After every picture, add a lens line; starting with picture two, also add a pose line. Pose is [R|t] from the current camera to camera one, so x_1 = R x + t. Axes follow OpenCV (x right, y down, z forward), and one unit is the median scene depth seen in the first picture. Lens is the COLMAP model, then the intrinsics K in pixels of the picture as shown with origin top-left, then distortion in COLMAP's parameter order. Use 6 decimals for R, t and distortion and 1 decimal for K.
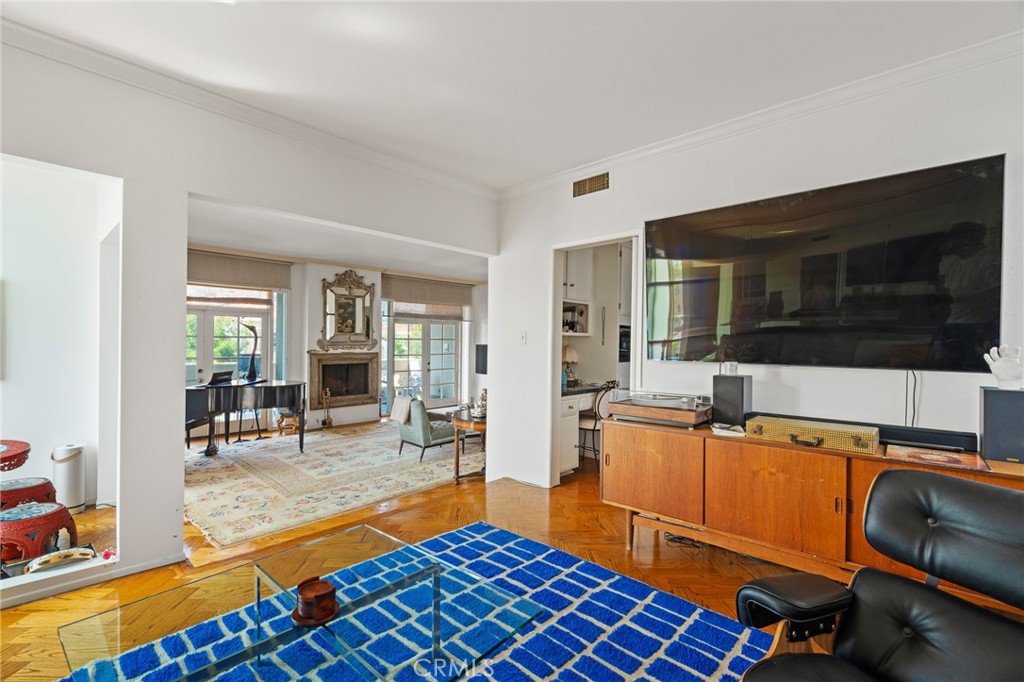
lens RADIAL K [[466.1, 0, 505.7], [0, 466.1, 343.8], [0, 0, 1]] dist [-0.001226, -0.000509]
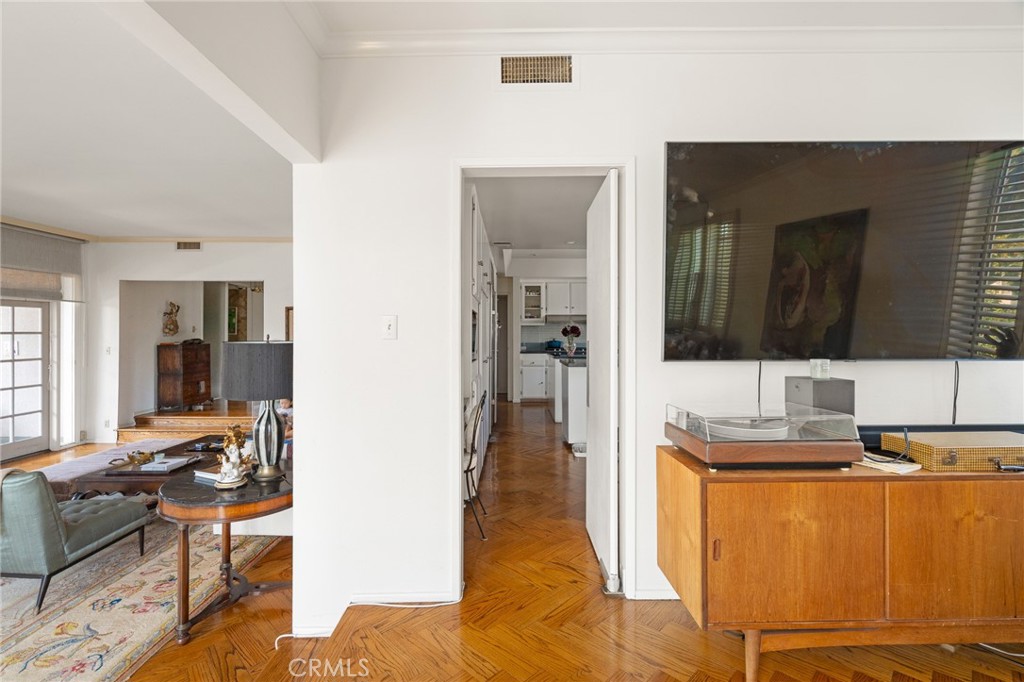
lens RADIAL K [[471.7, 0, 512.1], [0, 471.7, 335.1], [0, 0, 1]] dist [0.001415, 0.000864]
pose [[0.727874, -0.011640, 0.685613, -0.297840], [0.013559, 0.999905, 0.002581, -0.005282], [-0.685577, 0.007417, 0.727962, 0.683499]]
